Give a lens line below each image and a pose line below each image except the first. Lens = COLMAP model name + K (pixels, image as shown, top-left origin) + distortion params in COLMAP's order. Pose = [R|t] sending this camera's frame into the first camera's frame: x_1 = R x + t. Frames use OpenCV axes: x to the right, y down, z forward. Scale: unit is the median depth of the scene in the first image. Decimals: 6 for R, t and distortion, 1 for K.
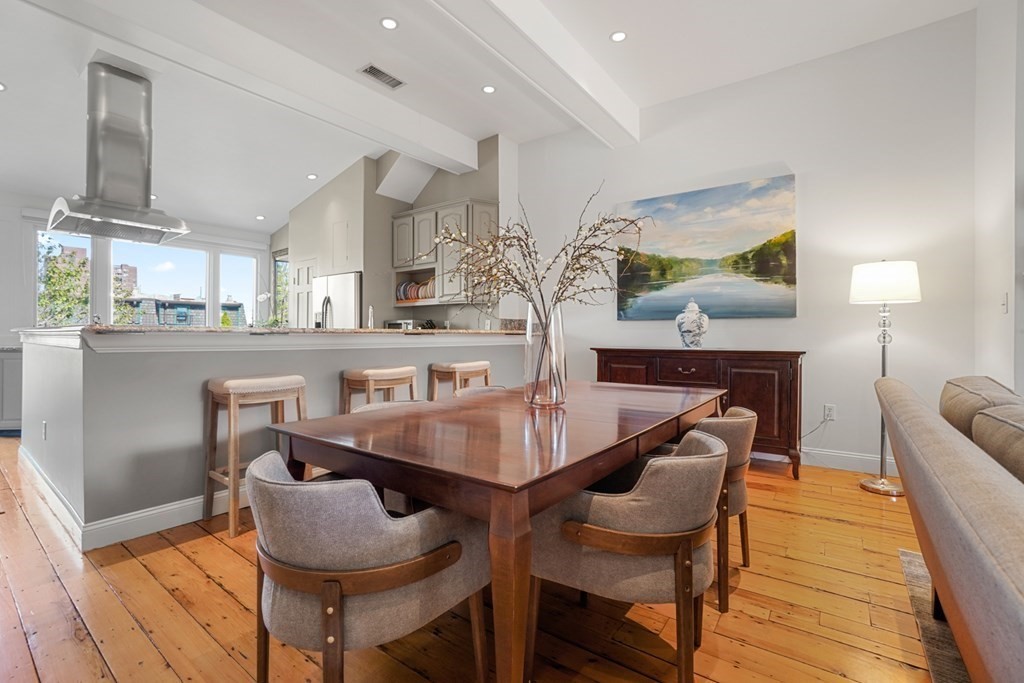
lens RADIAL K [[451.9, 0, 502.3], [0, 451.9, 336.1], [0, 0, 1]] dist [-0.062128, 0.020591]
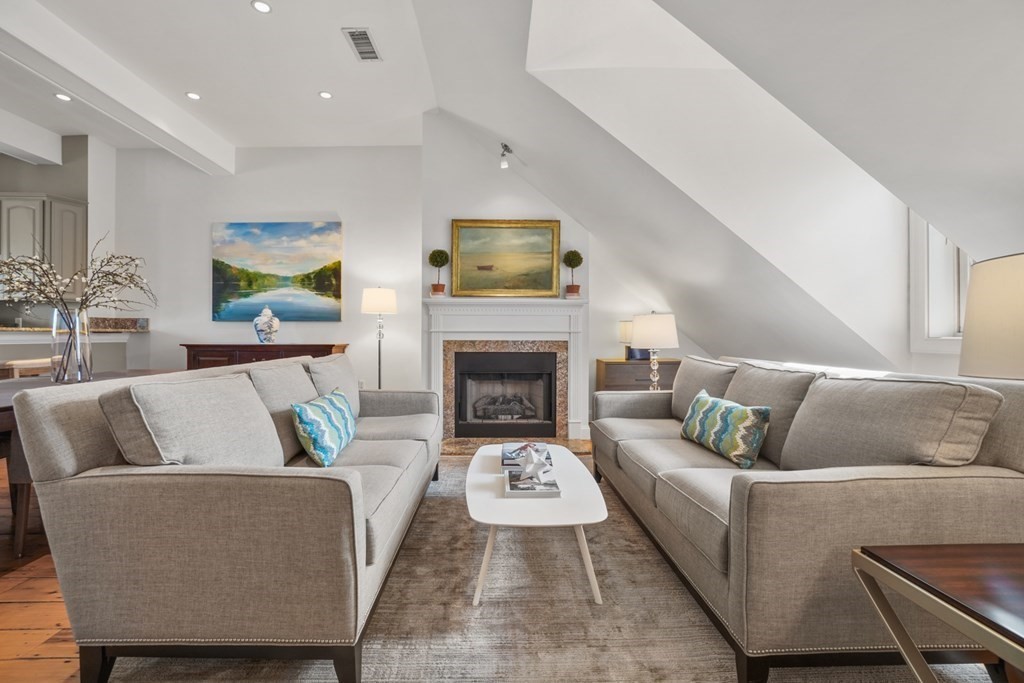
lens RADIAL K [[451.9, 0, 502.3], [0, 451.9, 336.1], [0, 0, 1]] dist [-0.062128, 0.020591]
pose [[0.789910, -0.000598, 0.613222, 0.169085], [0.000517, 1.000000, 0.000309, 0.005584], [-0.613223, 0.000073, 0.789910, -0.450686]]
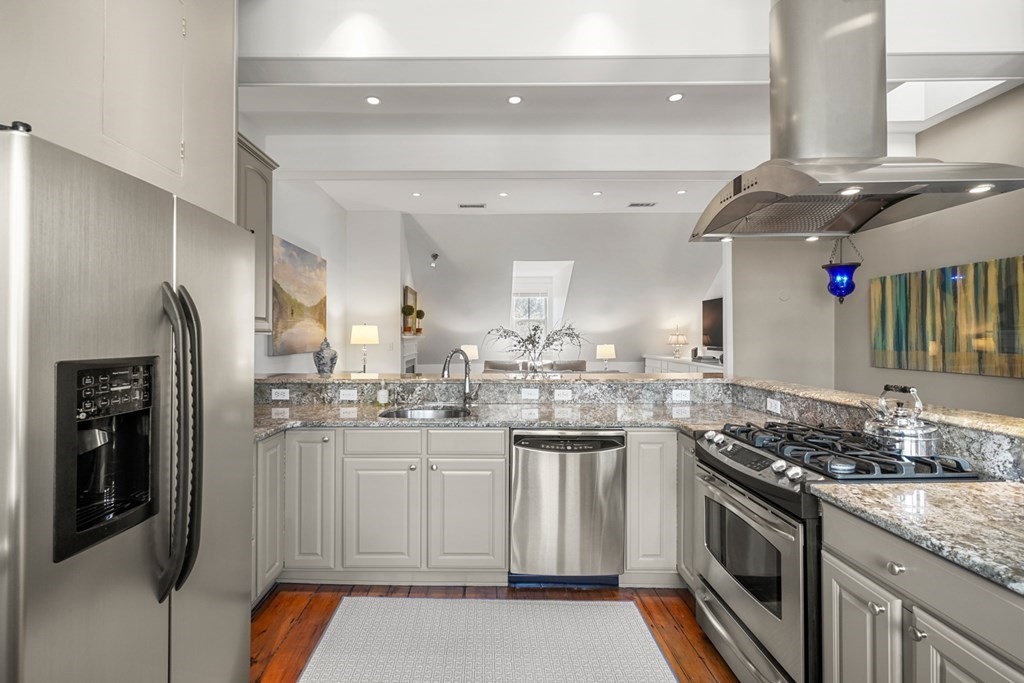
lens RADIAL K [[463.1, 0, 475.9], [0, 463.1, 324.2], [0, 0, 1]] dist [0.001565, 0.000114]
pose [[-0.588871, 0.018645, 0.808012, -0.929675], [0.001526, 0.999758, -0.021957, -0.092652], [-0.808225, -0.011697, -0.588757, 1.431406]]
